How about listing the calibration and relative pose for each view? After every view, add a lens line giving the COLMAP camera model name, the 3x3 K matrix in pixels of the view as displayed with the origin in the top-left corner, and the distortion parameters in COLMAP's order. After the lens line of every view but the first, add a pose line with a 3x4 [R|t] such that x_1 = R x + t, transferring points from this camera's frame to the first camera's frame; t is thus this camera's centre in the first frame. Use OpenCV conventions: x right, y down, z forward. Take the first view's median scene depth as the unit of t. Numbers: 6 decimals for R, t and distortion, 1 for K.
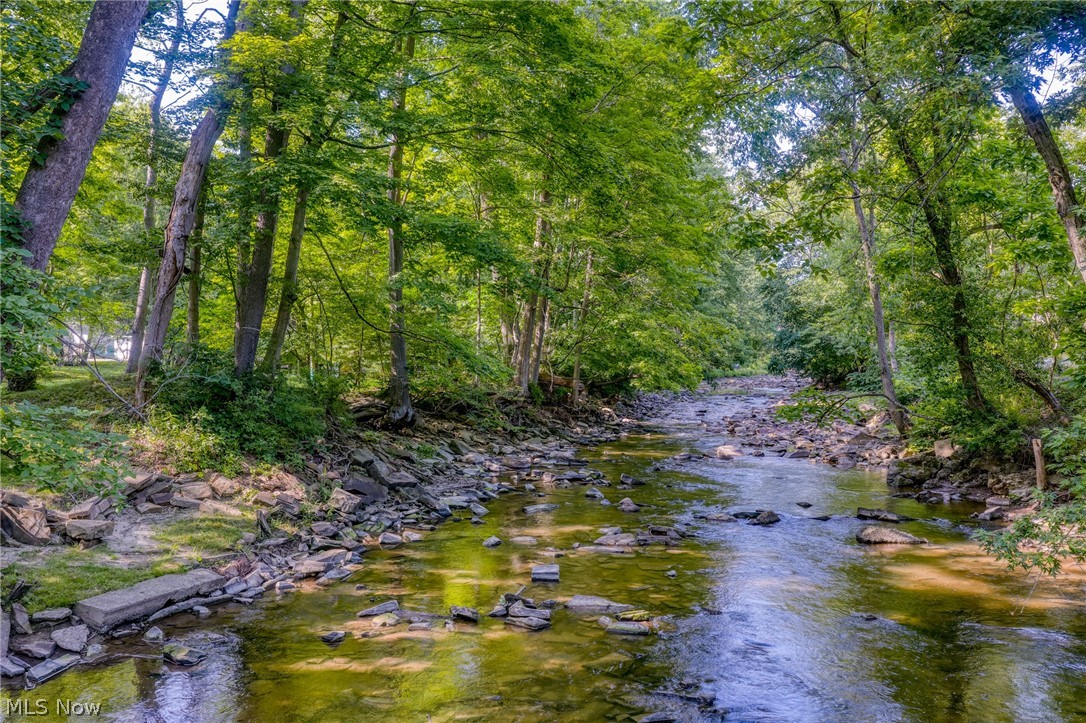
lens RADIAL K [[866.4, 0, 543.0], [0, 866.4, 361.5], [0, 0, 1]] dist [0.033900, -0.006502]
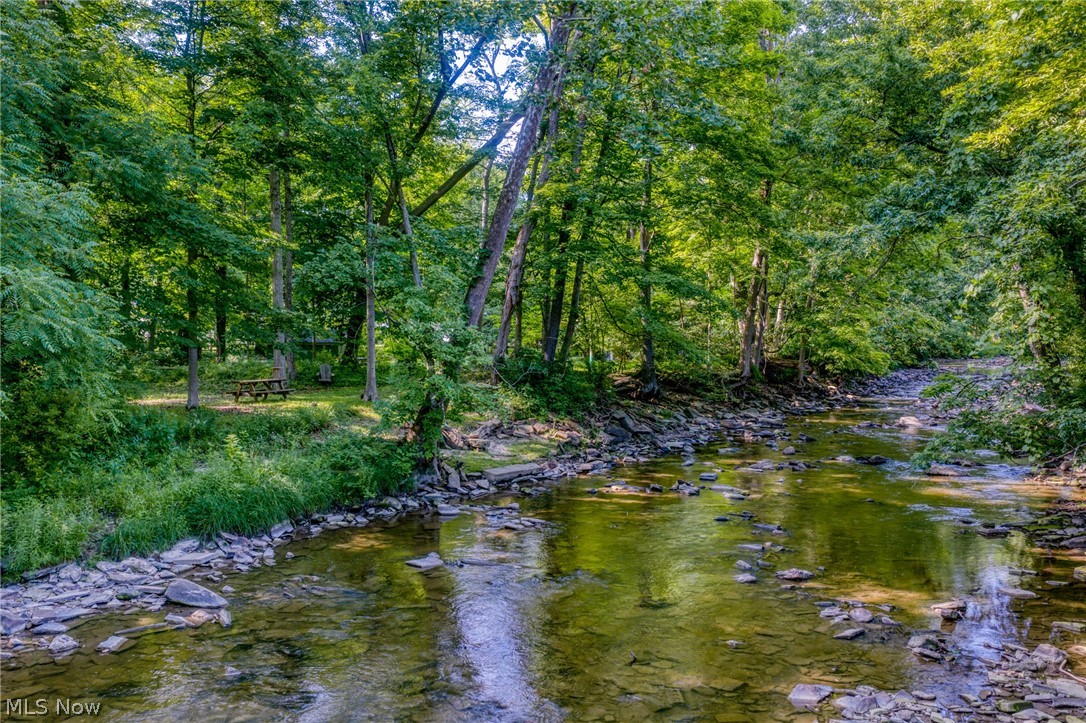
lens RADIAL K [[866.4, 0, 543.0], [0, 866.4, 361.5], [0, 0, 1]] dist [0.033900, -0.006502]
pose [[0.947179, 0.002560, -0.320697, 0.192837], [0.006678, 0.999594, 0.027704, -0.038321], [0.320637, -0.028383, 0.946777, -0.620883]]
